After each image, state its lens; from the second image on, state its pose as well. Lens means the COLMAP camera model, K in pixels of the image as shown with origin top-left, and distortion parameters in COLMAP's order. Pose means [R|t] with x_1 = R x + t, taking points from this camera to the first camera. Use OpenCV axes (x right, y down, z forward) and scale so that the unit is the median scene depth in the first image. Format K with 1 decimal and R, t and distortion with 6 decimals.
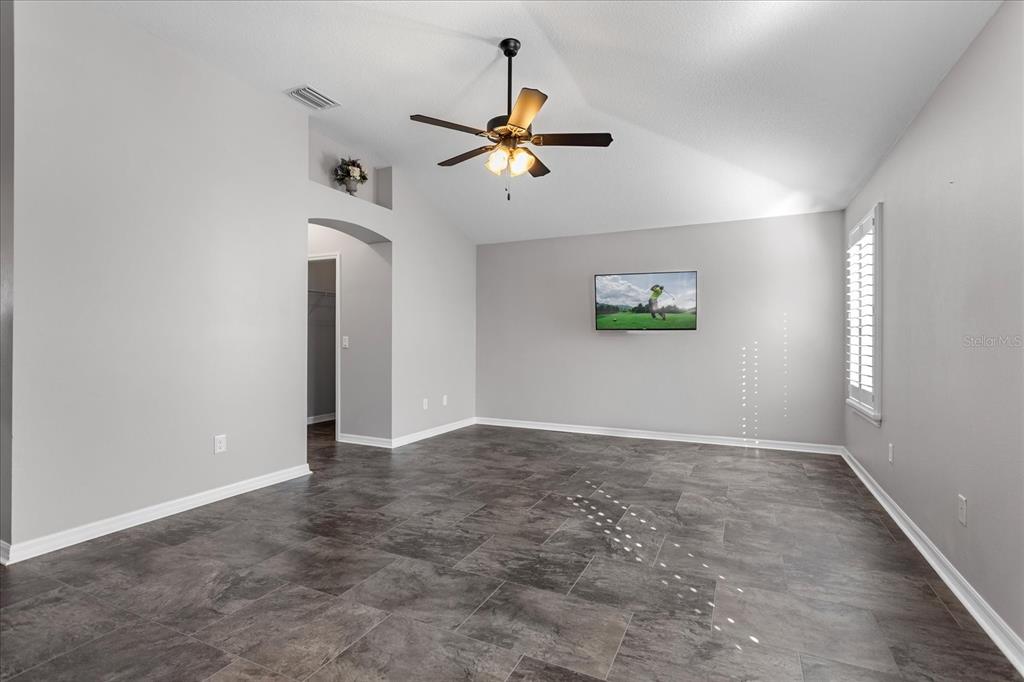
lens RADIAL K [[483.8, 0, 512.0], [0, 483.8, 341.0], [0, 0, 1]] dist [0.001545, 0.000794]
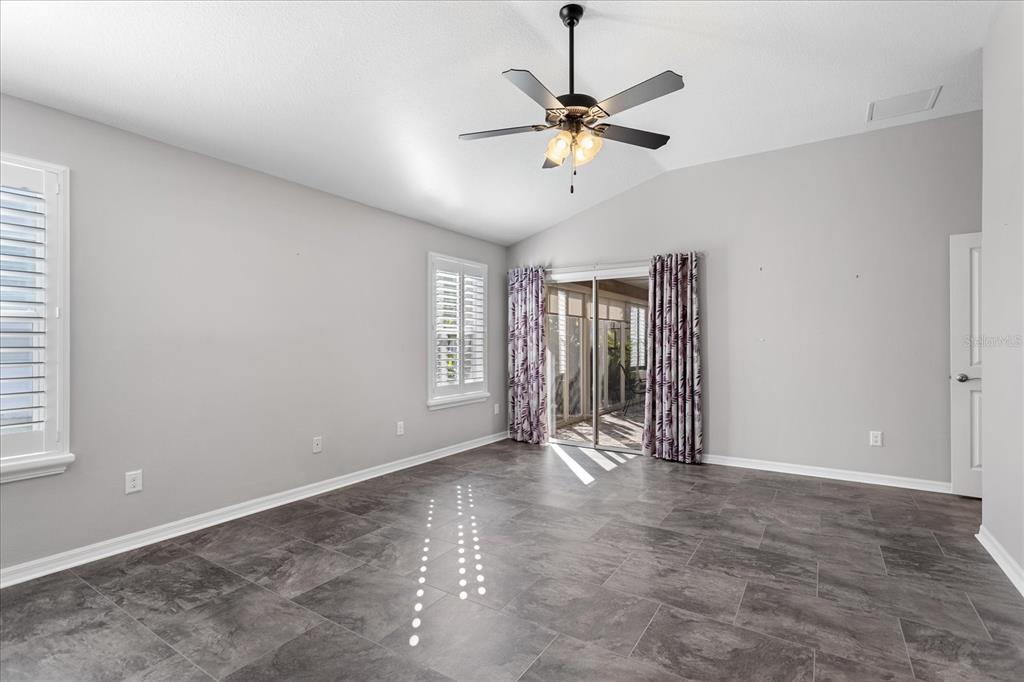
lens RADIAL K [[483.8, 0, 512.0], [0, 483.8, 341.0], [0, 0, 1]] dist [0.001545, 0.000794]
pose [[-0.991784, -0.003833, 0.127865, -0.012539], [-0.004148, 0.999989, -0.002194, -0.027841], [-0.127855, -0.002706, -0.991789, 2.004582]]
